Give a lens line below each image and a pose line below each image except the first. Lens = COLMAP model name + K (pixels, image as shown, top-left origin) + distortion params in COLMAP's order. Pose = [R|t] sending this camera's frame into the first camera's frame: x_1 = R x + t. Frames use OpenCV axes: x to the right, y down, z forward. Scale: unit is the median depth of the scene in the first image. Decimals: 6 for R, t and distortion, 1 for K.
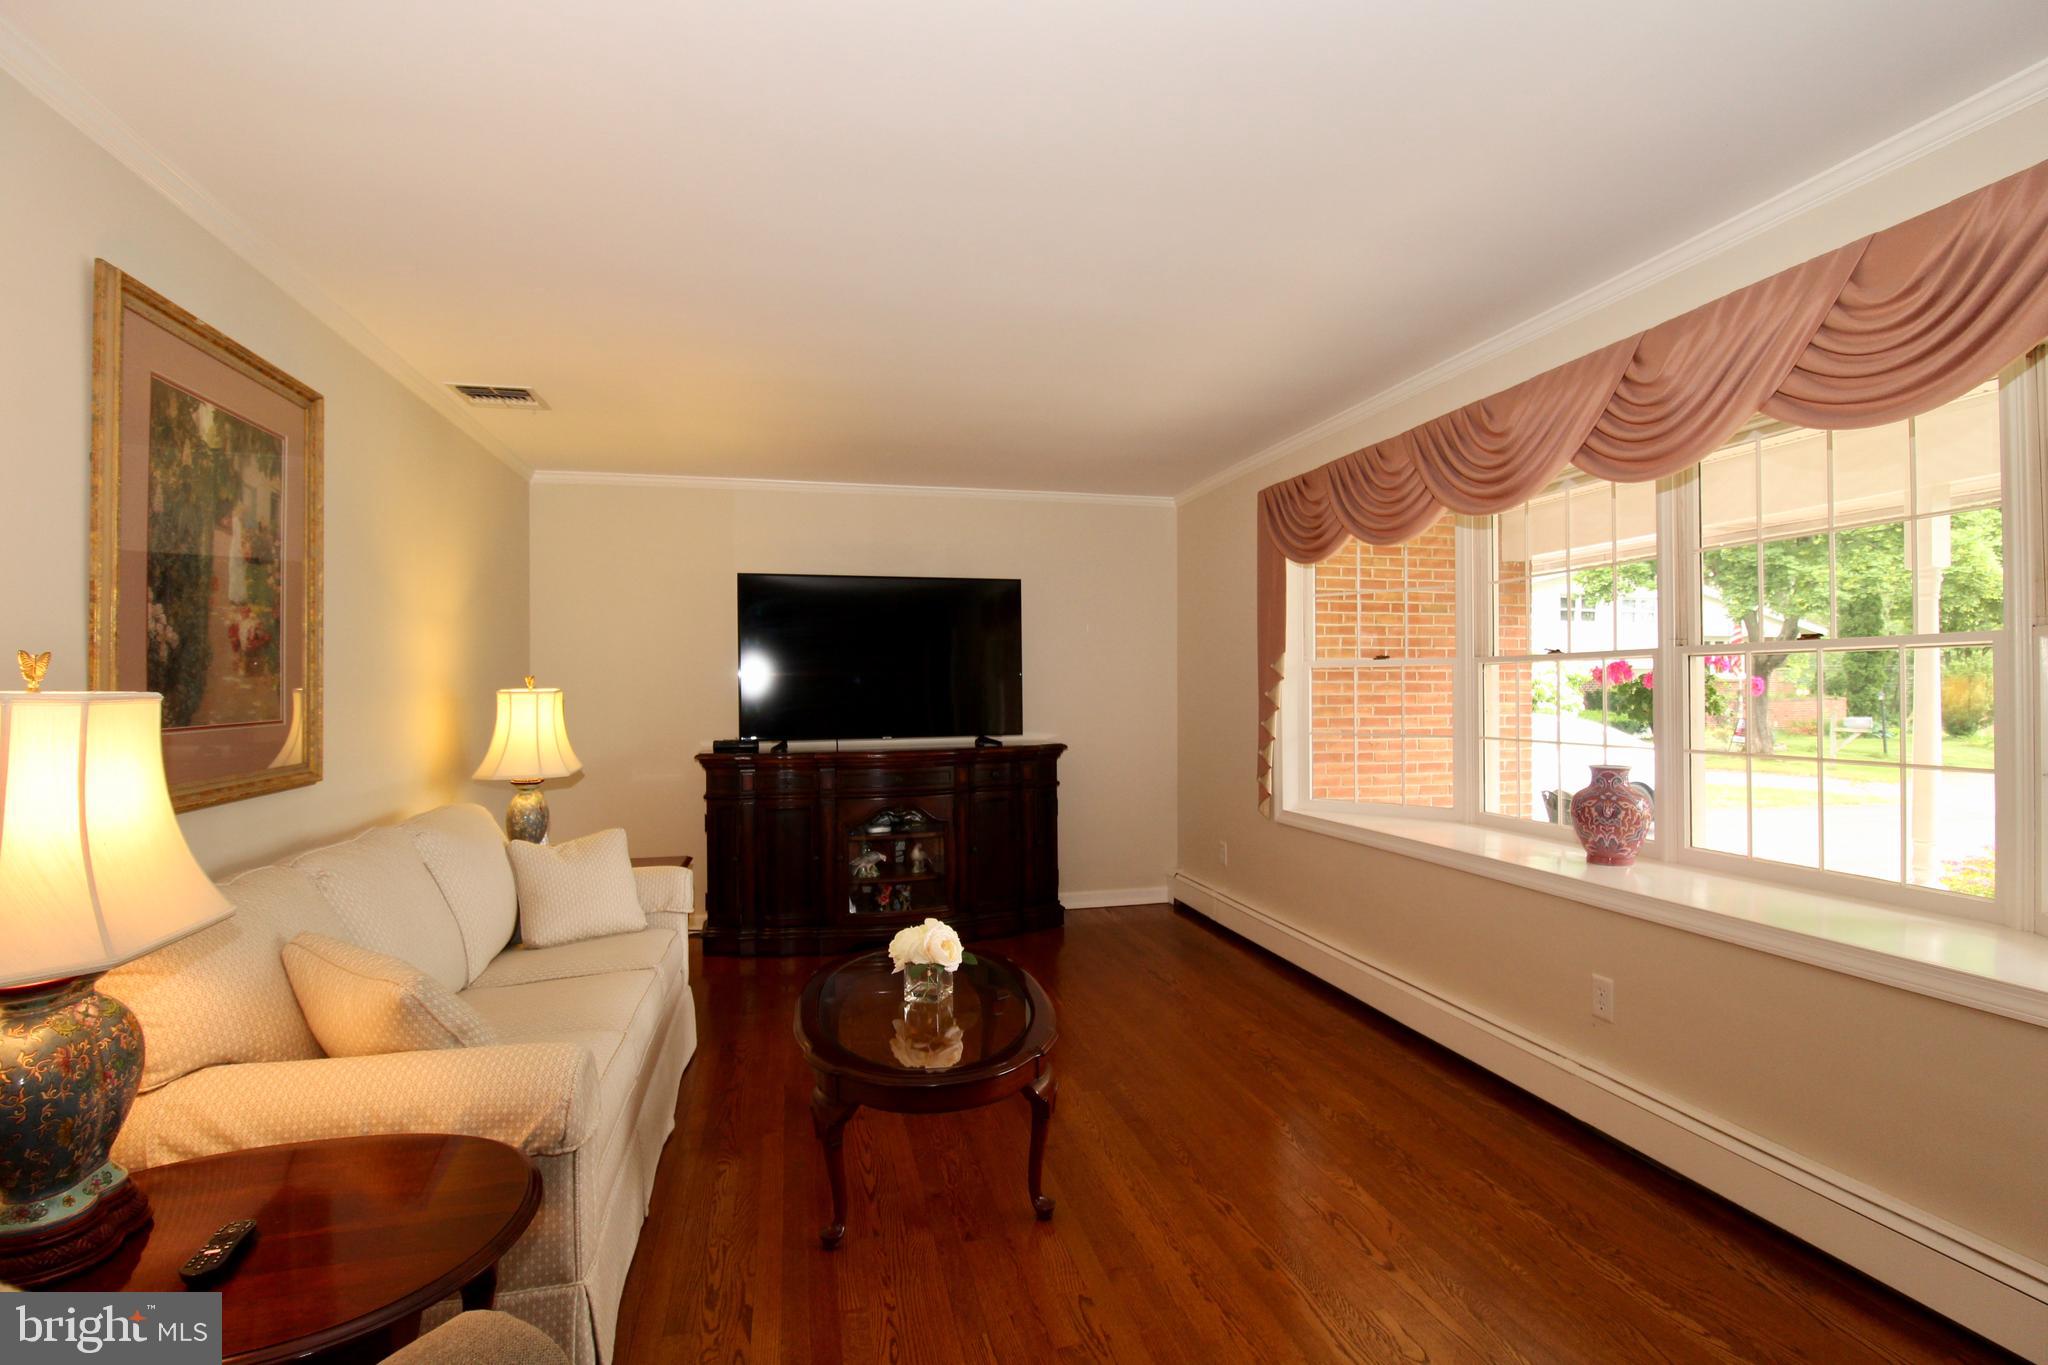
lens RADIAL K [[968.3, 0, 1031.3], [0, 968.3, 683.7], [0, 0, 1]] dist [-0.001467, -0.015189]
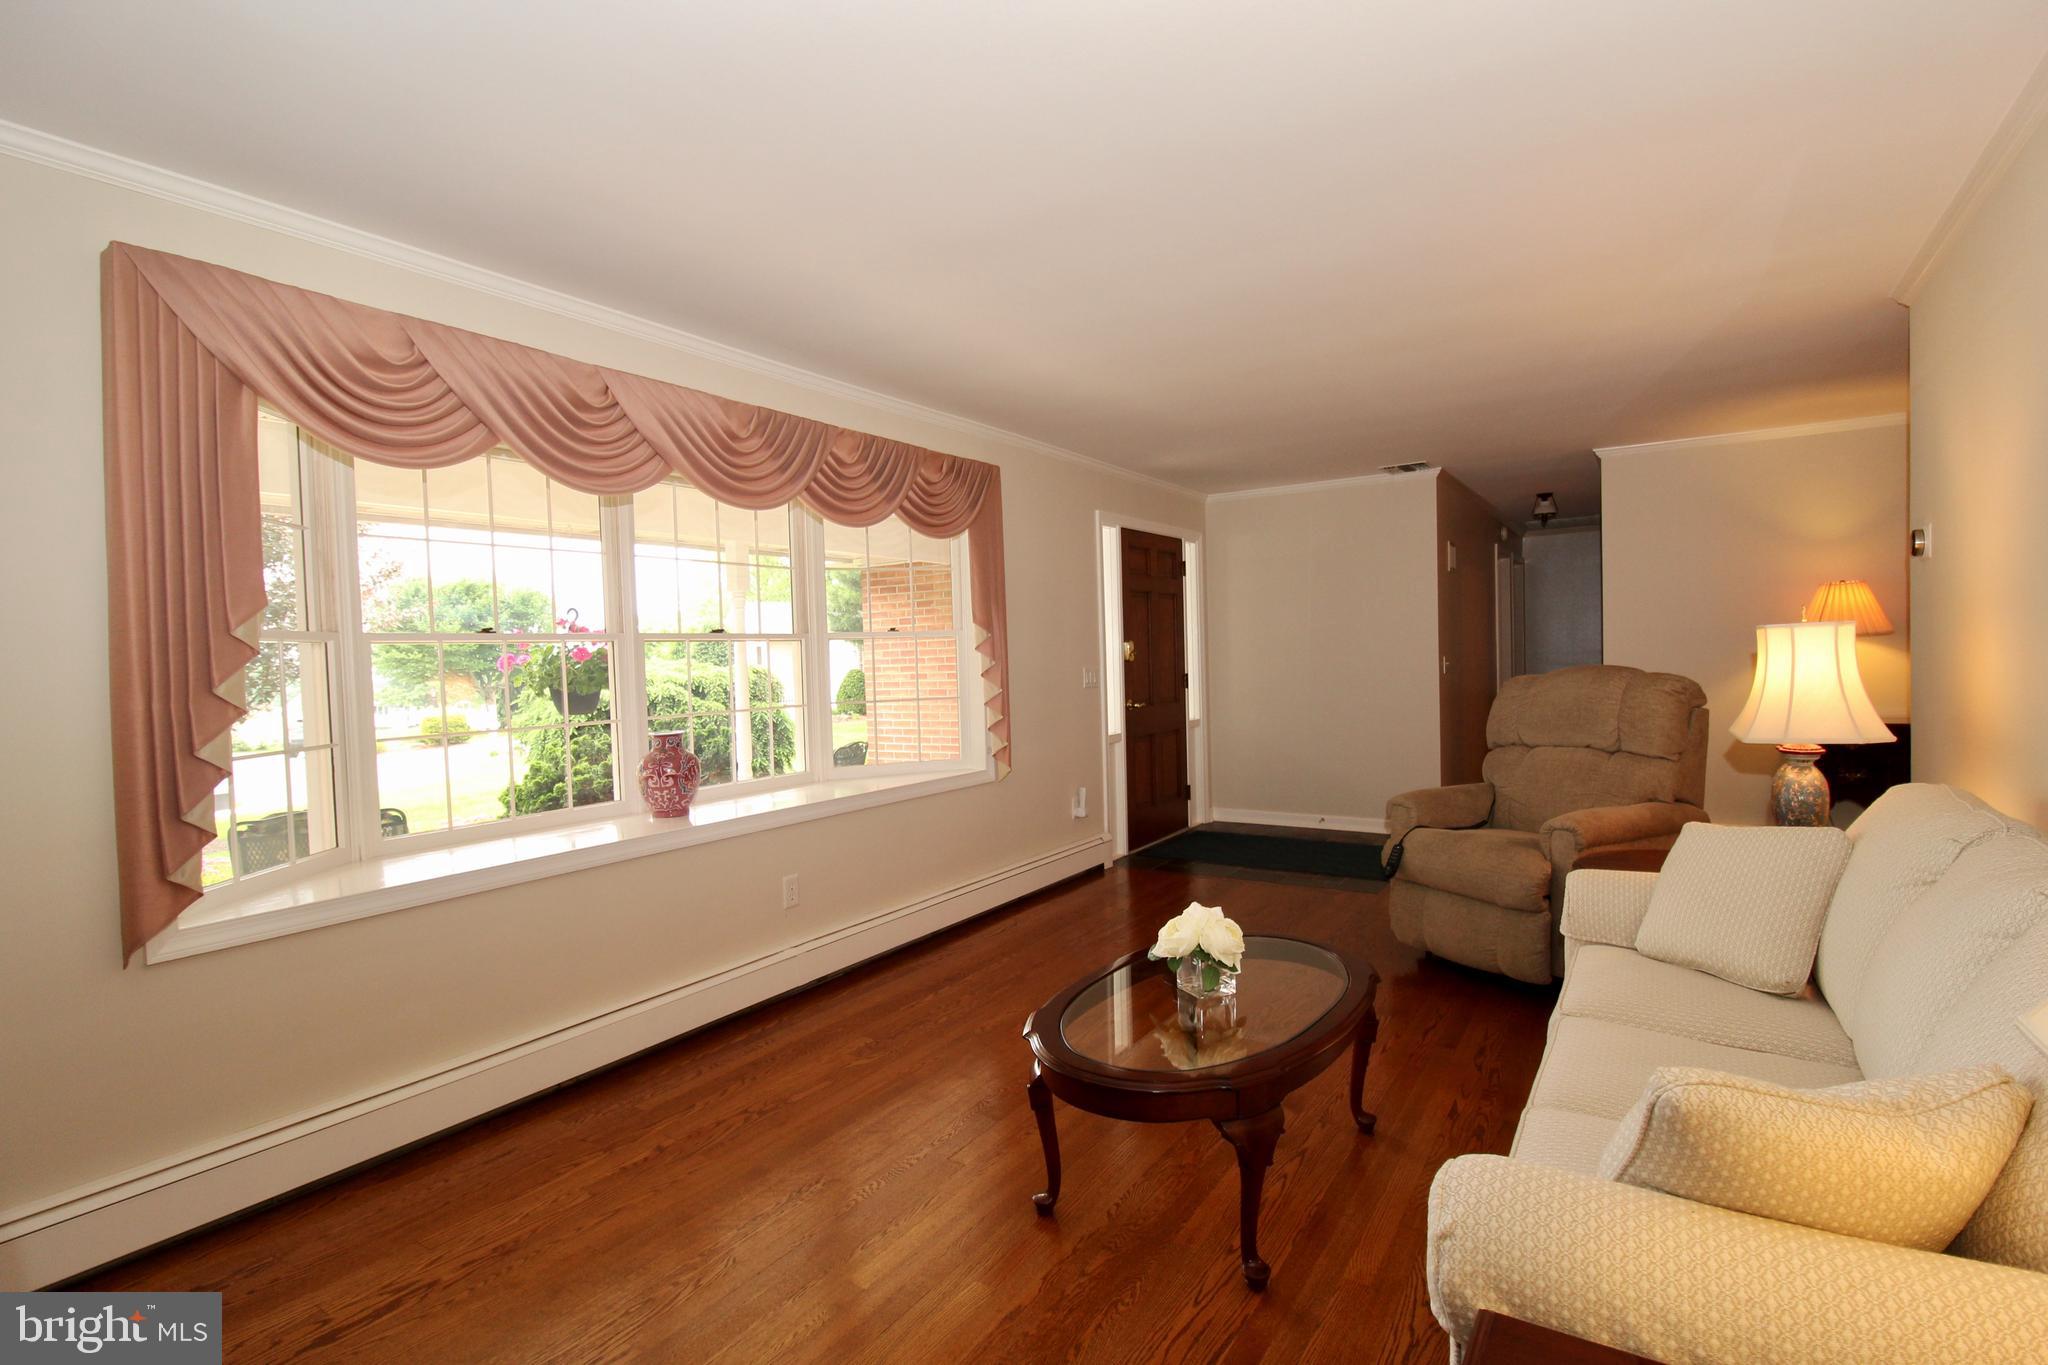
lens RADIAL K [[968.3, 0, 1031.3], [0, 968.3, 683.7], [0, 0, 1]] dist [-0.001467, -0.015189]
pose [[-0.680179, -0.005372, 0.733026, -0.548950], [0.021139, 0.999414, 0.026940, 0.004491], [-0.732741, 0.033820, -0.679666, 1.450993]]
